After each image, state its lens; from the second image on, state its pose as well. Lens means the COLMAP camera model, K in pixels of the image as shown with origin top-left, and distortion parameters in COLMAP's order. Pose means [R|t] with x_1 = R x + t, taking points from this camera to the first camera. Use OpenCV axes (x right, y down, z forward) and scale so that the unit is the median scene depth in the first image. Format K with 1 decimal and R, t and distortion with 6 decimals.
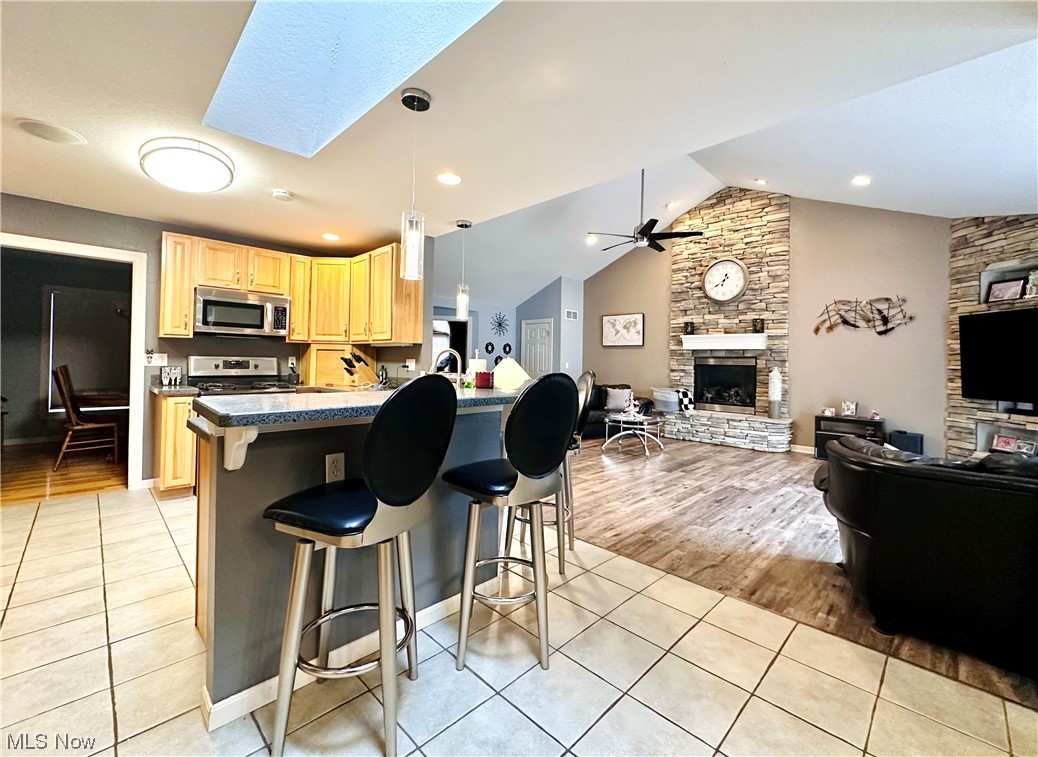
lens RADIAL K [[436.4, 0, 524.9], [0, 436.4, 358.7], [0, 0, 1]] dist [0.000498, -0.000059]
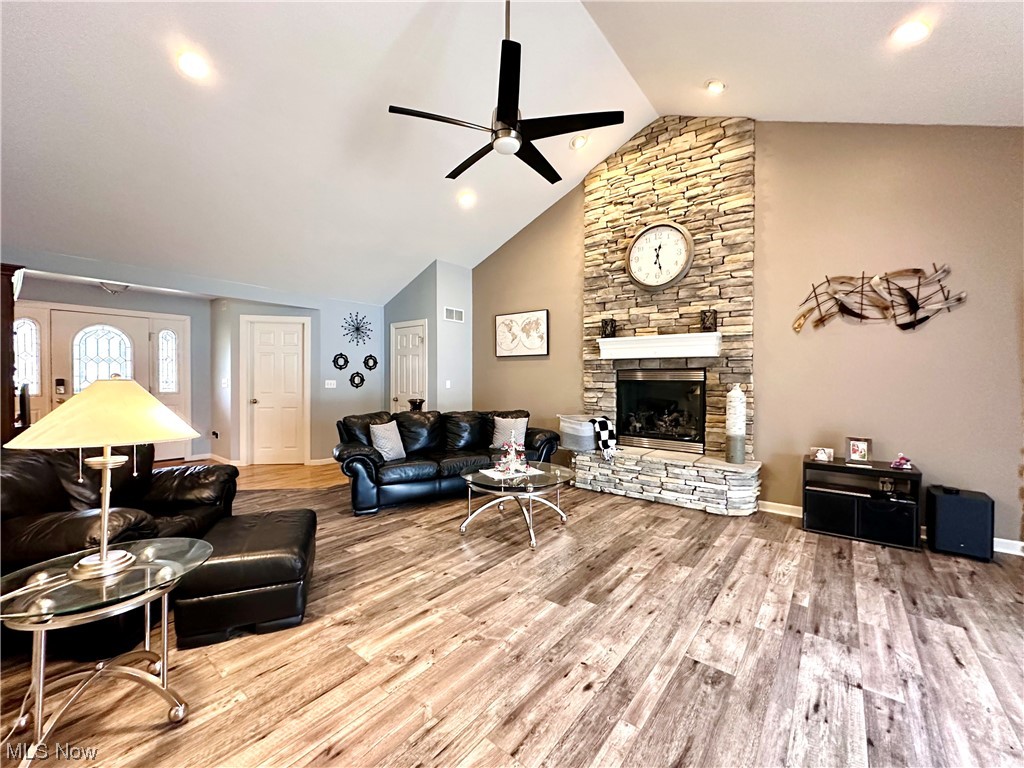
lens RADIAL K [[405.0, 0, 510.1], [0, 405.0, 381.4], [0, 0, 1]] dist [-0.001095, -0.000006]
pose [[0.995047, -0.016025, 0.098101, 0.169608], [0.014393, 0.999746, 0.017318, 0.000927], [-0.098354, -0.015820, 0.995026, 0.407787]]
